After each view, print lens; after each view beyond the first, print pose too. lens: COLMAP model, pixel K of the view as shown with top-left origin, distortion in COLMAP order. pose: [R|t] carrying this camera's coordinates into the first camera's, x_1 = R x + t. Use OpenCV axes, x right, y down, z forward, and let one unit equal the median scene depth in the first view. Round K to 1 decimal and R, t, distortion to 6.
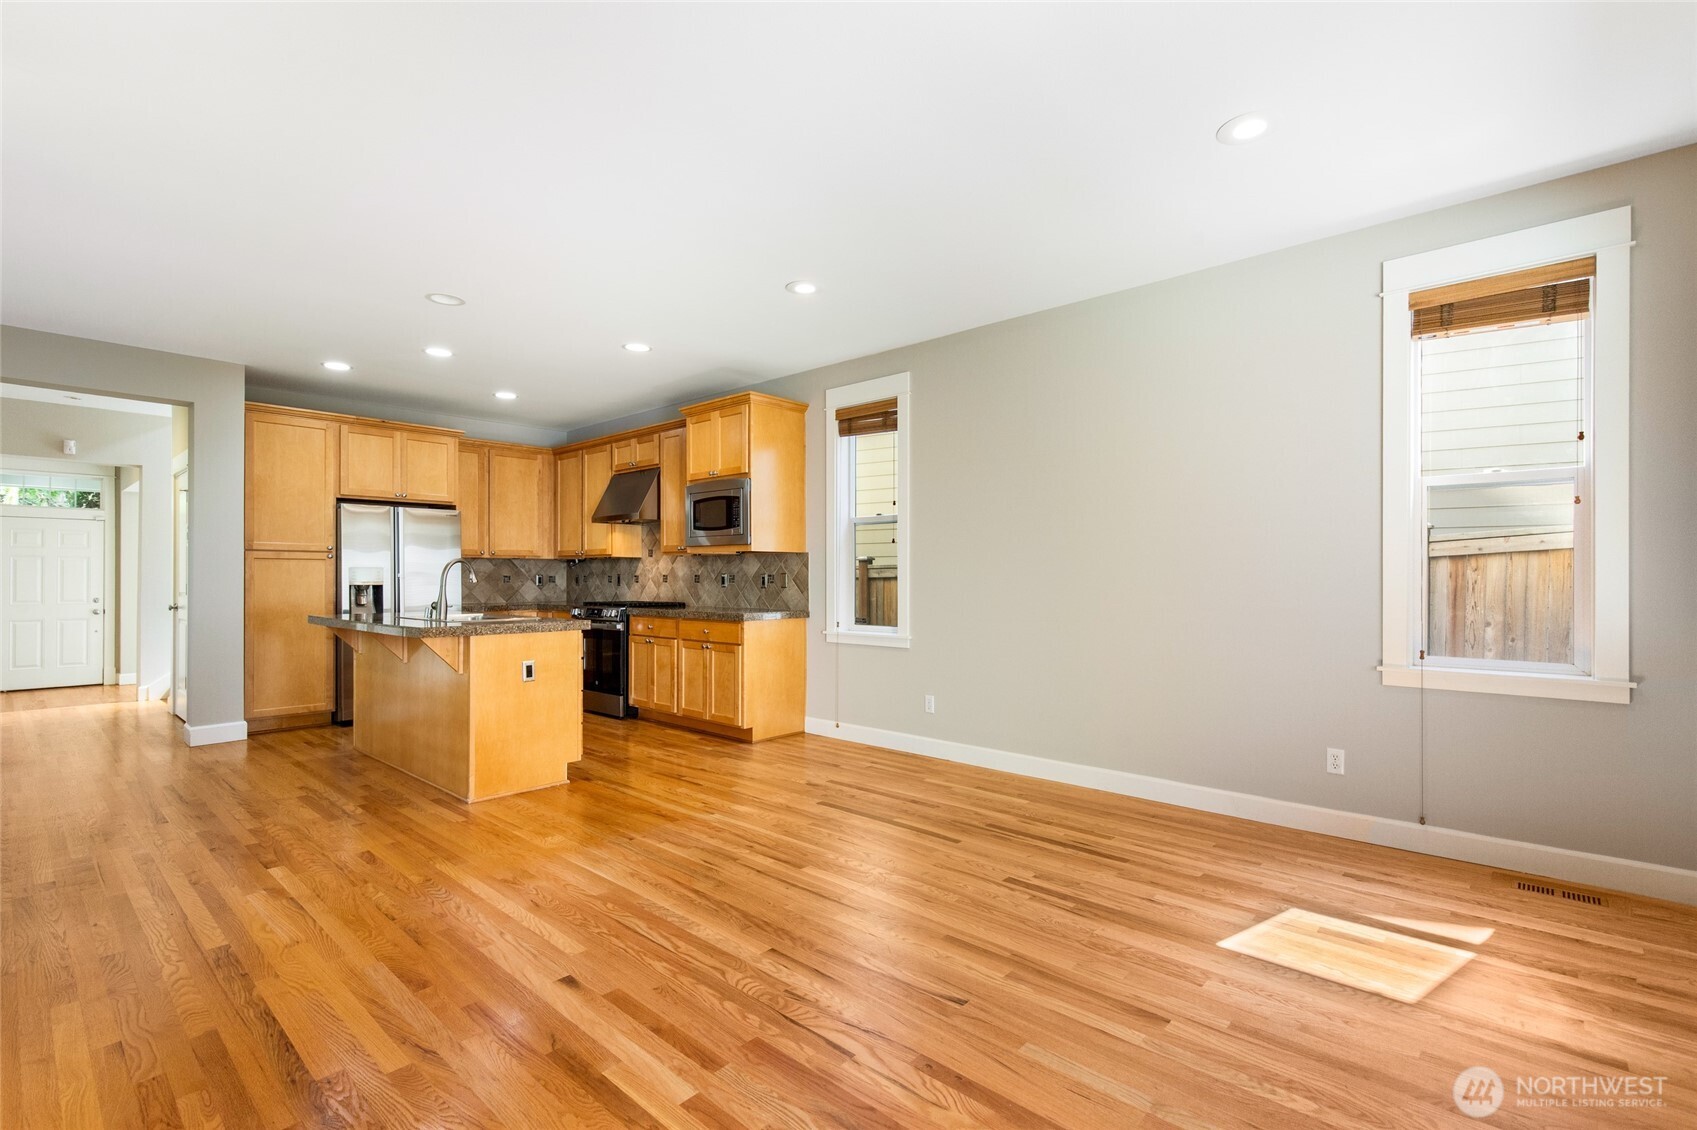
lens RADIAL K [[764.1, 0, 847.4], [0, 764.1, 572.9], [0, 0, 1]] dist [0.002240, 0.000091]
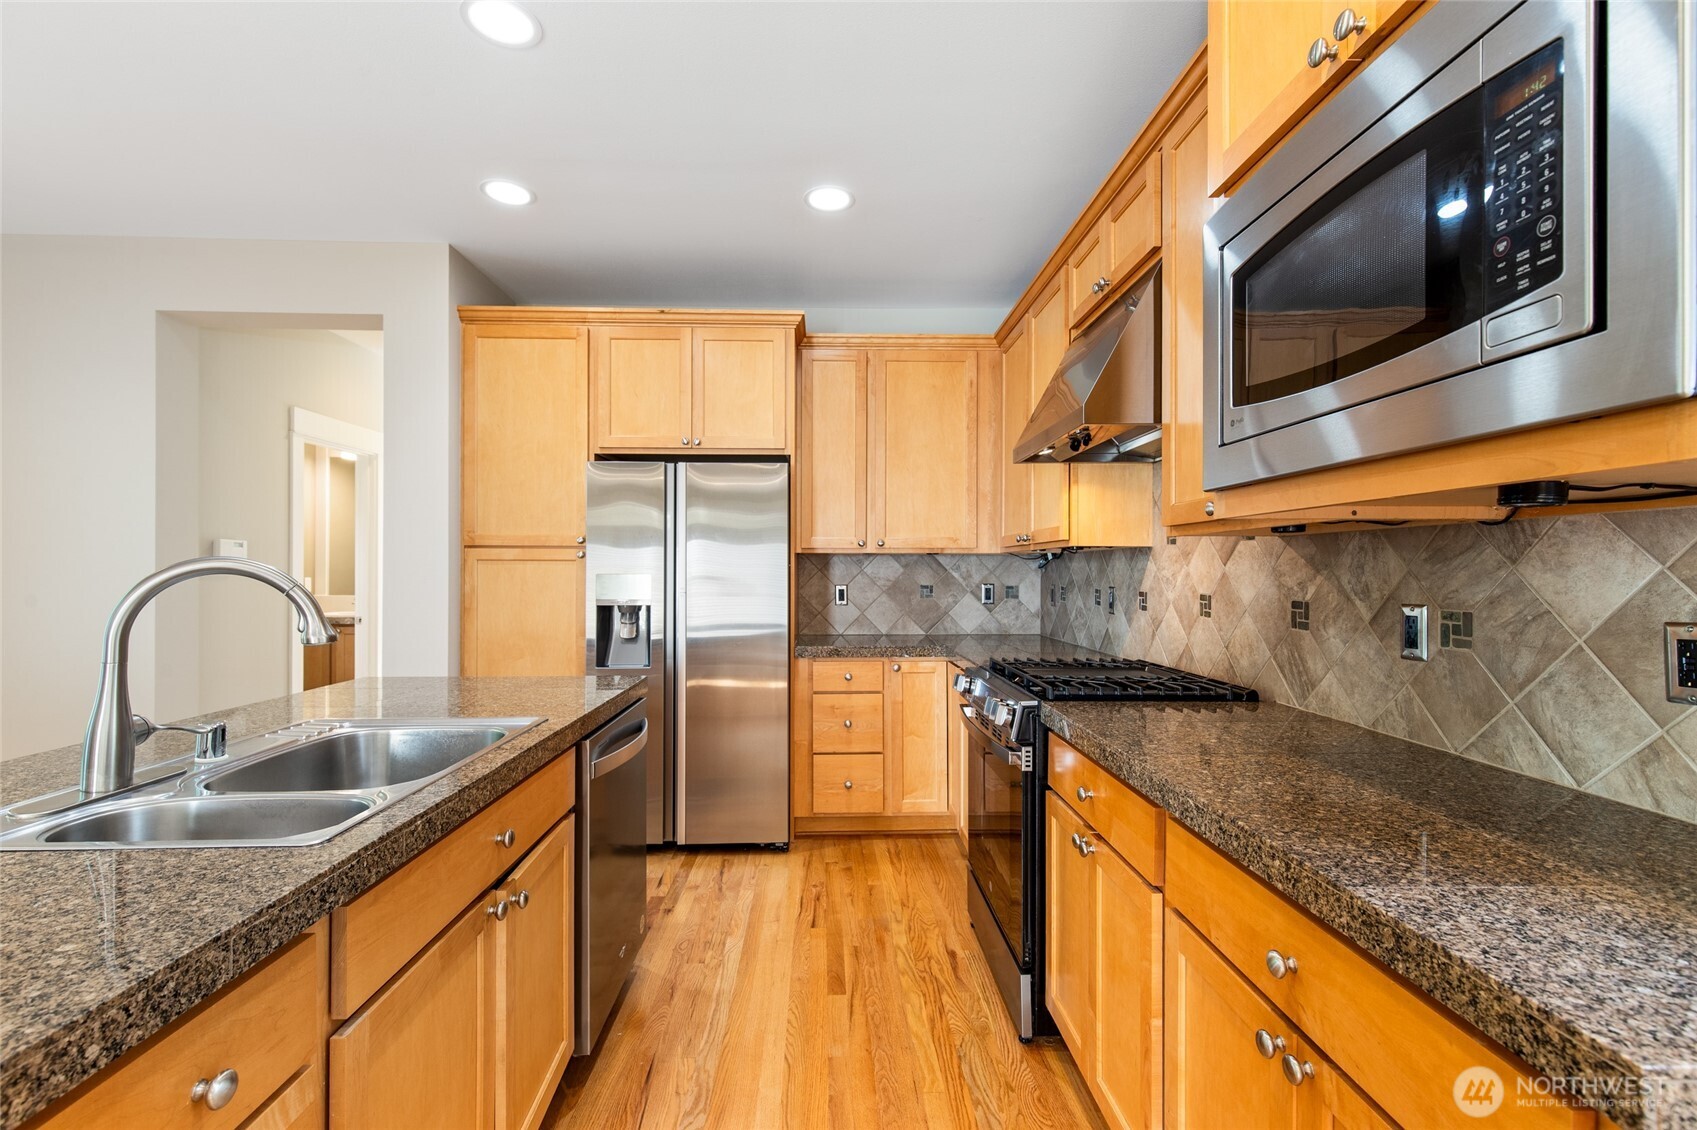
lens RADIAL K [[756.0, 0, 850.2], [0, 756.0, 569.4], [0, 0, 1]] dist [0.000408, -0.000279]
pose [[0.694343, 0.001427, -0.719643, -0.104589], [0.000654, 0.999996, 0.002613, -0.010125], [0.719644, -0.002285, 0.694339, 0.651201]]
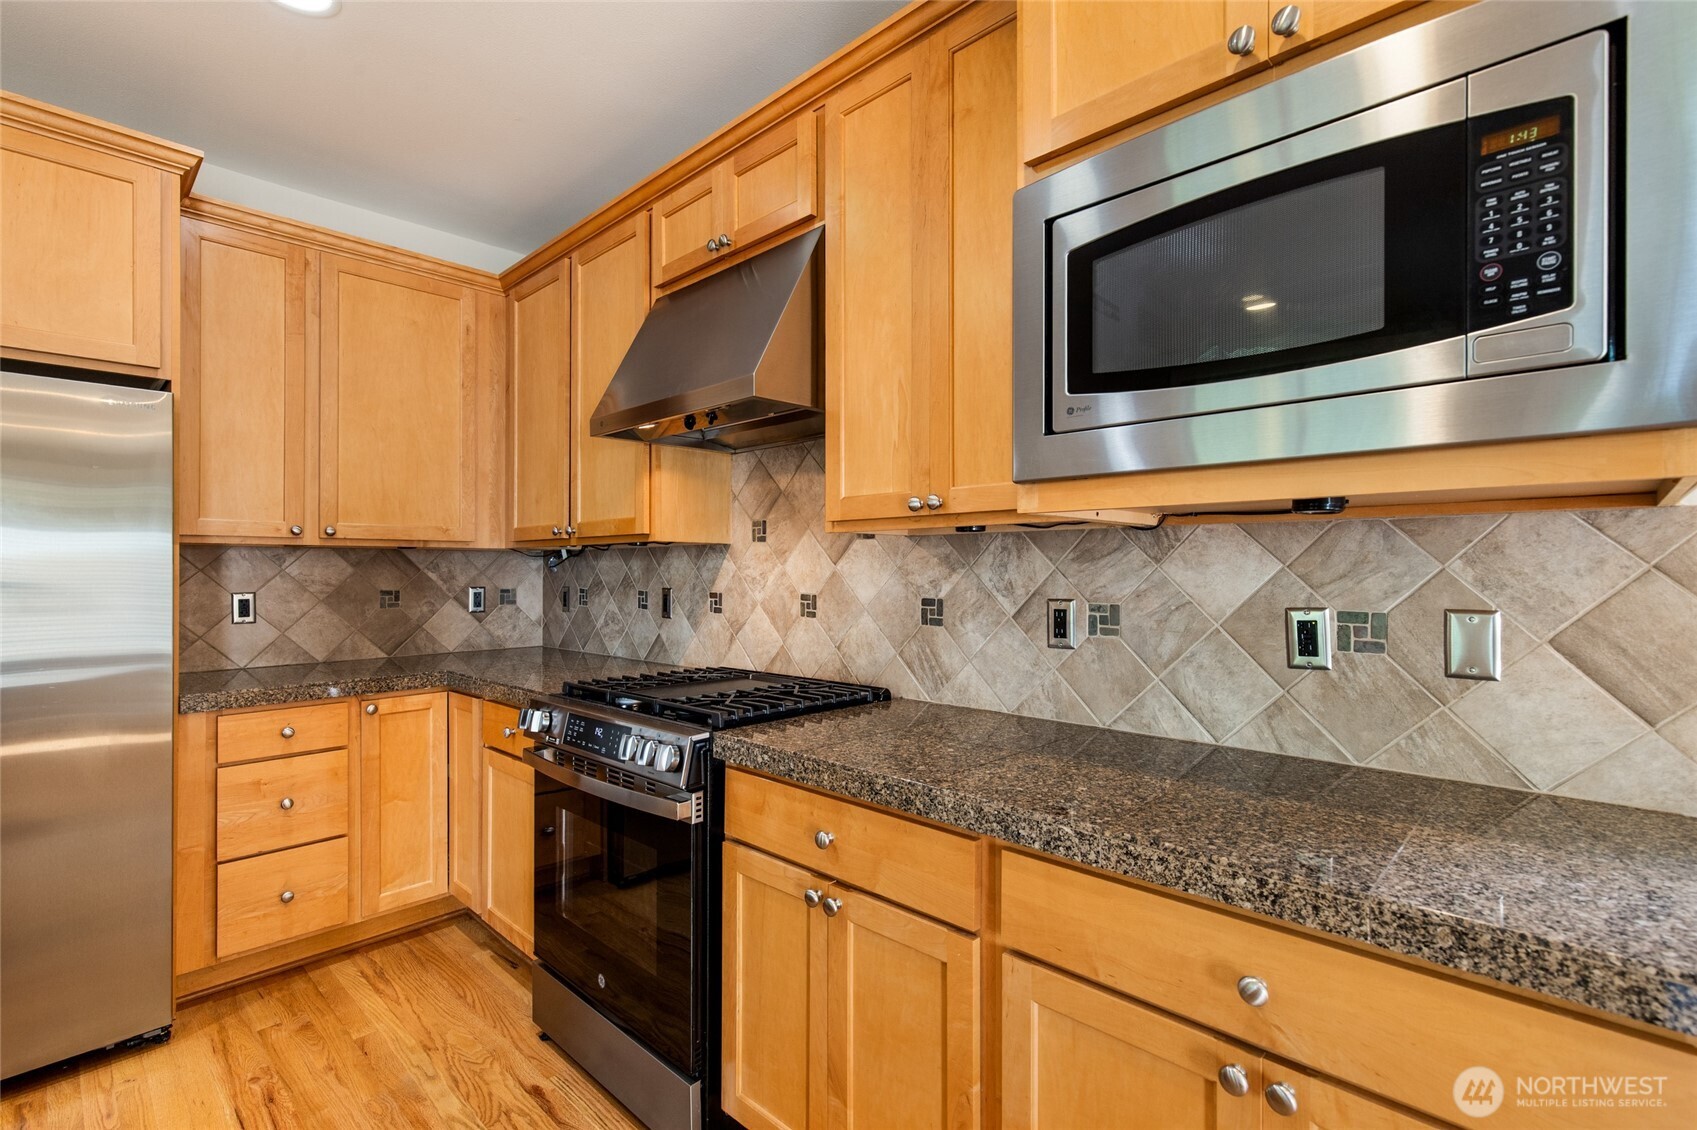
lens RADIAL K [[764.5, 0, 848.5], [0, 764.5, 565.0], [0, 0, 1]] dist [0.007569, -0.000954]
pose [[0.999556, -0.000325, -0.029804, -0.212446], [0.000264, 0.999998, -0.002047, -0.009886], [0.029805, 0.002038, 0.999554, 0.669803]]
